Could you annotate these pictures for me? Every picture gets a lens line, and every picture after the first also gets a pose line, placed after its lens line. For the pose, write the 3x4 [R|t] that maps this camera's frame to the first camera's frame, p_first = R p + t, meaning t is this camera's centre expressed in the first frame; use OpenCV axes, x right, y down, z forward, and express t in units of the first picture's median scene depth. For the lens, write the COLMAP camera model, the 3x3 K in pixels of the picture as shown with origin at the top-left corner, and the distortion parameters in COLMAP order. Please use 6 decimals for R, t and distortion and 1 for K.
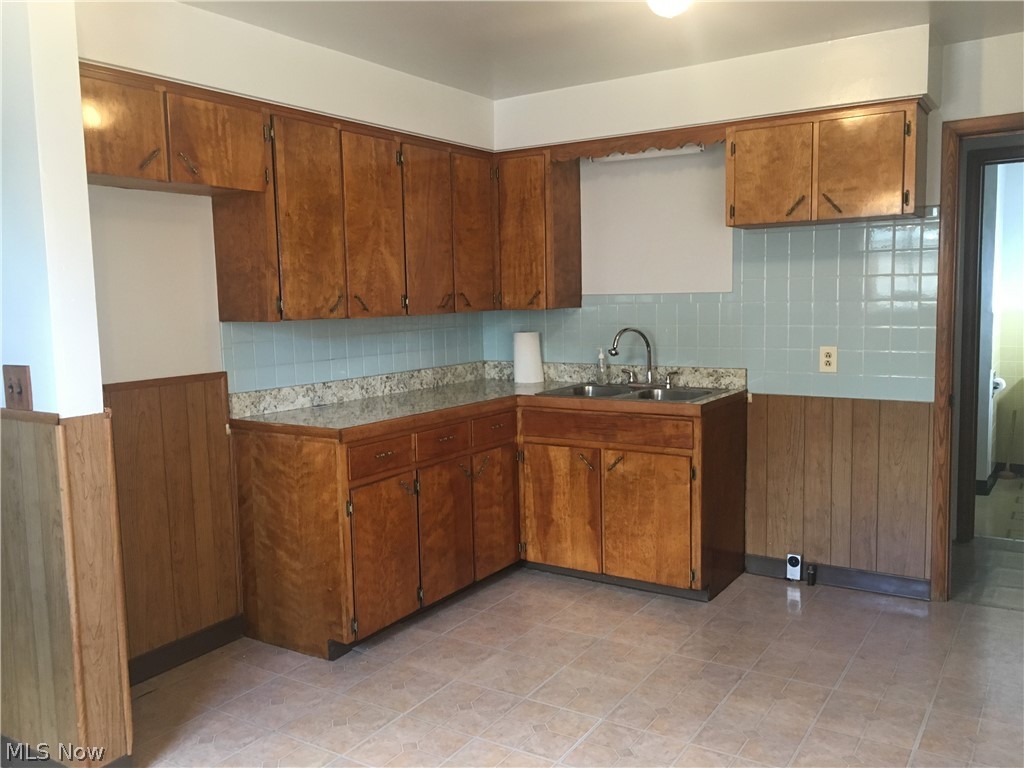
lens RADIAL K [[879.1, 0, 510.6], [0, 879.1, 385.8], [0, 0, 1]] dist [0.055390, -0.030090]
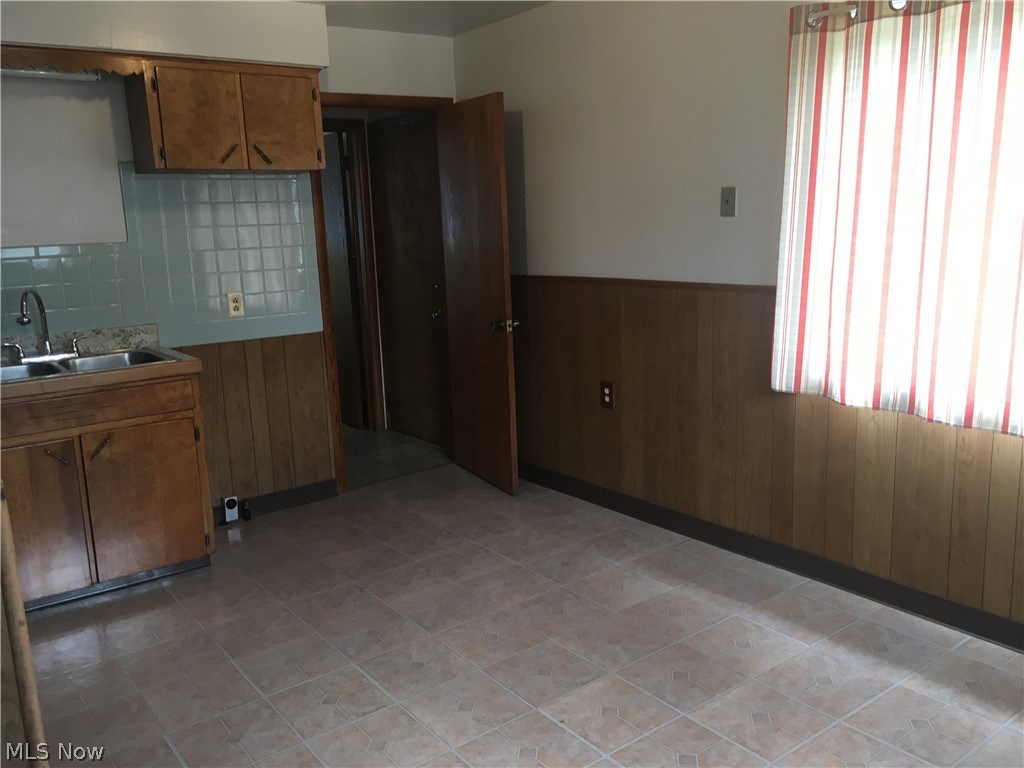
lens RADIAL K [[879.1, 0, 508.2], [0, 879.1, 384.9], [0, 0, 1]] dist [0.055390, -0.030090]
pose [[0.346093, -0.166523, 0.923304, -0.541149], [0.130697, 0.983084, 0.128314, -0.030032], [-0.929052, 0.076264, 0.362002, 0.345549]]
